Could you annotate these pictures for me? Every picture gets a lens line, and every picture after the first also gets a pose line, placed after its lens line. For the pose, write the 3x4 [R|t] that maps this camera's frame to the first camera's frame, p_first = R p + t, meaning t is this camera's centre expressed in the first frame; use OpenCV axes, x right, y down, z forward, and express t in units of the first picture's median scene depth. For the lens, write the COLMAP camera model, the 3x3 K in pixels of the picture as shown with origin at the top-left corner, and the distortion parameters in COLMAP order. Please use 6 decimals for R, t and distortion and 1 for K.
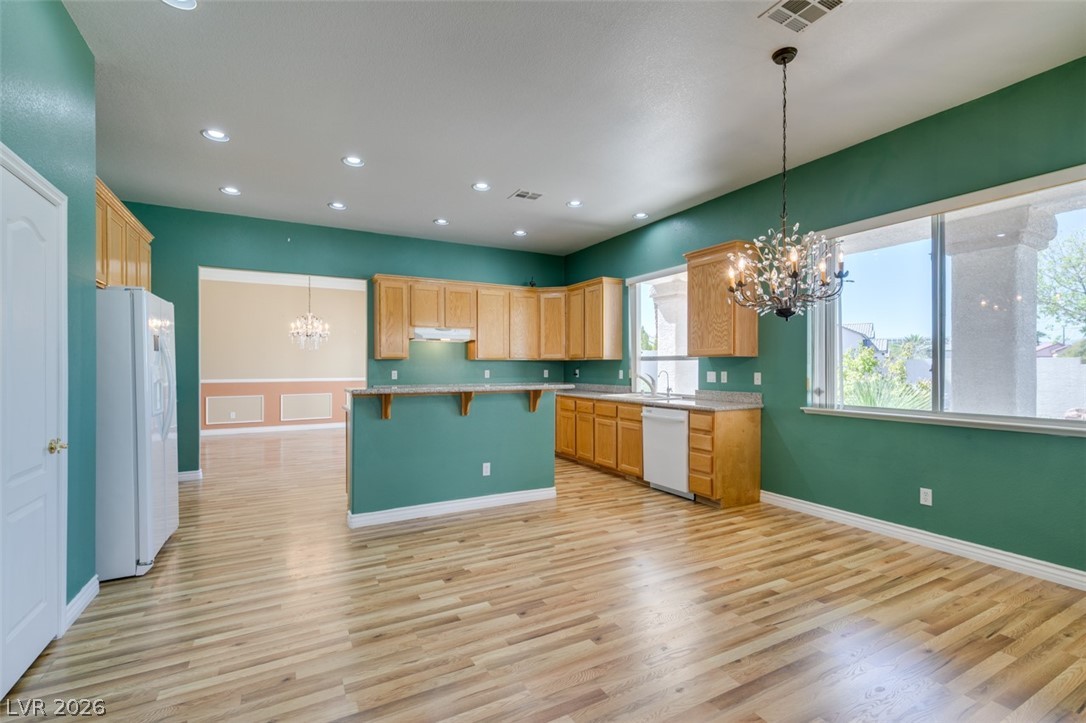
lens RADIAL K [[485.5, 0, 542.9], [0, 485.5, 368.6], [0, 0, 1]] dist [0.004772, -0.001096]
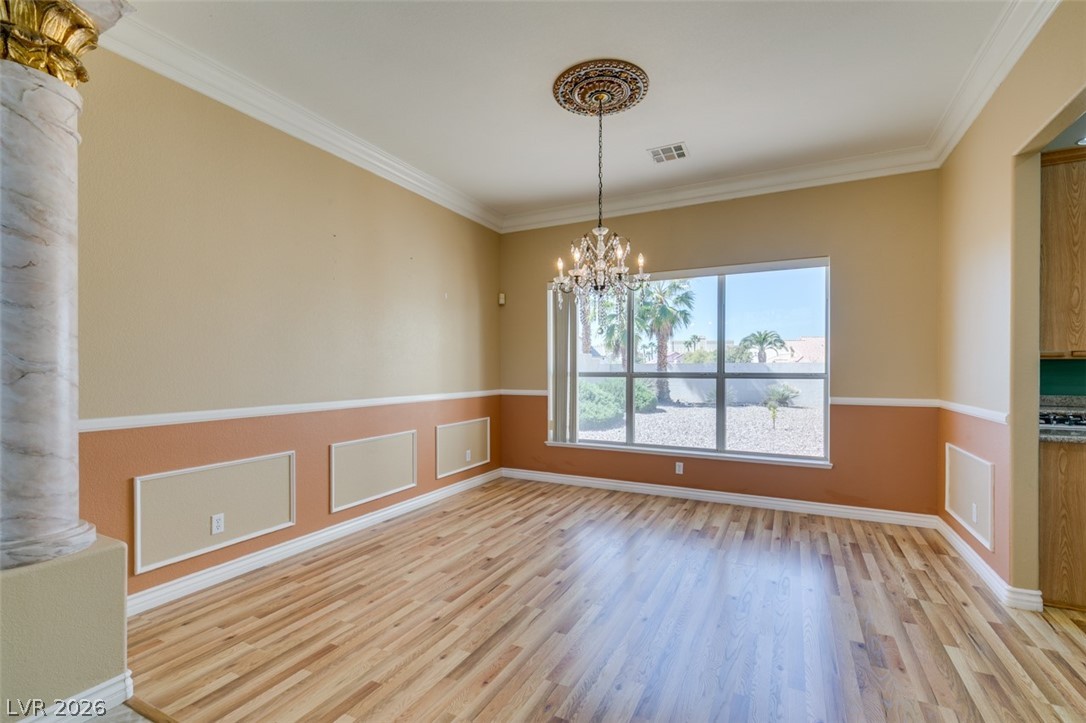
lens RADIAL K [[485.5, 0, 542.9], [0, 485.5, 368.6], [0, 0, 1]] dist [0.004772, -0.001096]
pose [[0.827437, -0.000961, 0.561558, -1.103670], [0.003611, 0.999987, -0.003609, -0.006645], [-0.561547, 0.005014, 0.827430, 1.058789]]
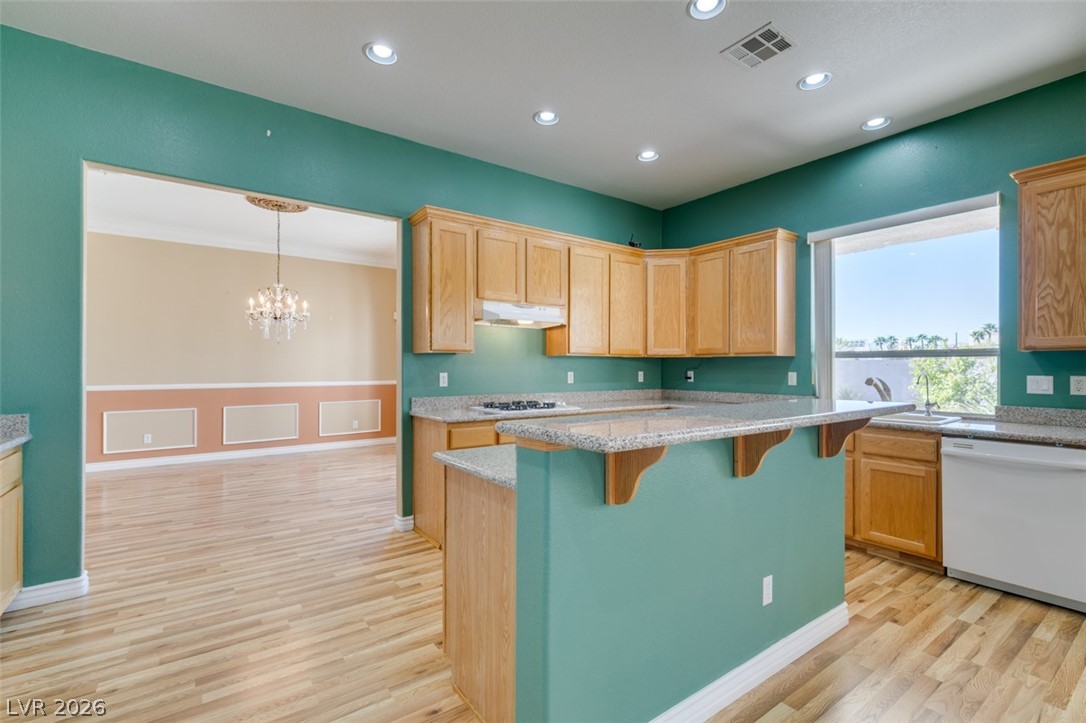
lens RADIAL K [[484.2, 0, 541.6], [0, 484.2, 365.2], [0, 0, 1]] dist [0.005496, -0.001250]
pose [[0.992357, 0.002590, 0.123374, -0.313963], [-0.001766, 0.999975, -0.006783, -0.001380], [-0.123389, 0.006513, 0.992337, 0.465937]]
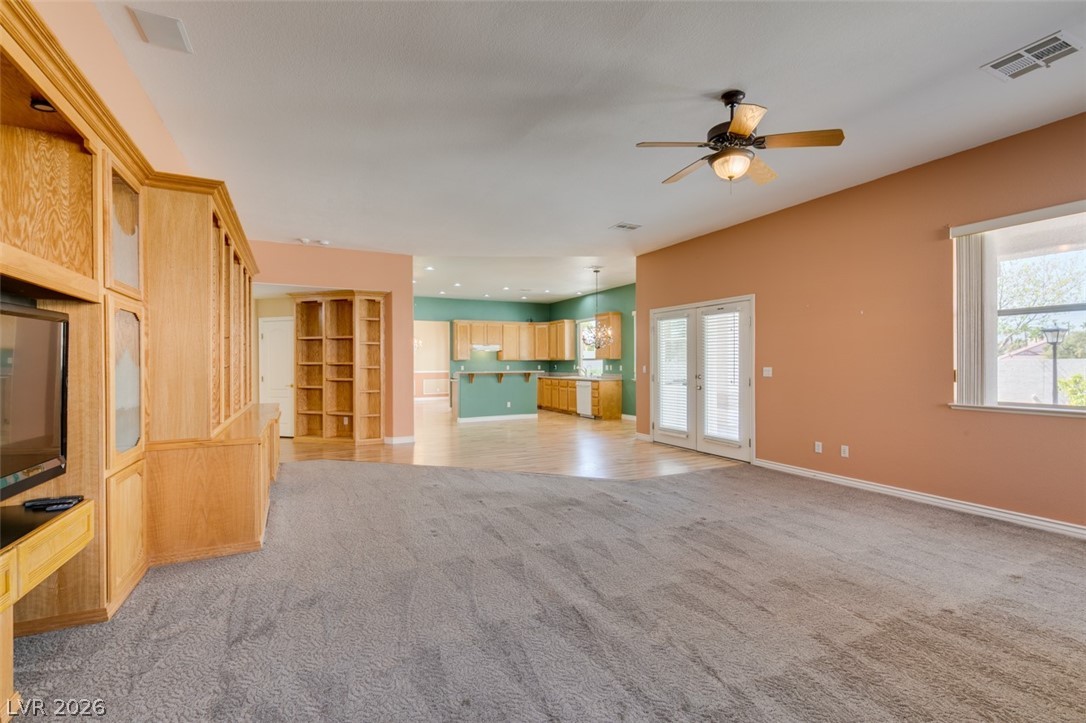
lens RADIAL K [[482.9, 0, 542.0], [0, 482.9, 364.0], [0, 0, 1]] dist [0.001246, -0.000133]
pose [[0.999326, -0.004426, -0.036452, 0.120088], [0.004247, 0.999979, -0.004992, 0.009288], [0.036473, 0.004834, 0.999323, -1.211685]]
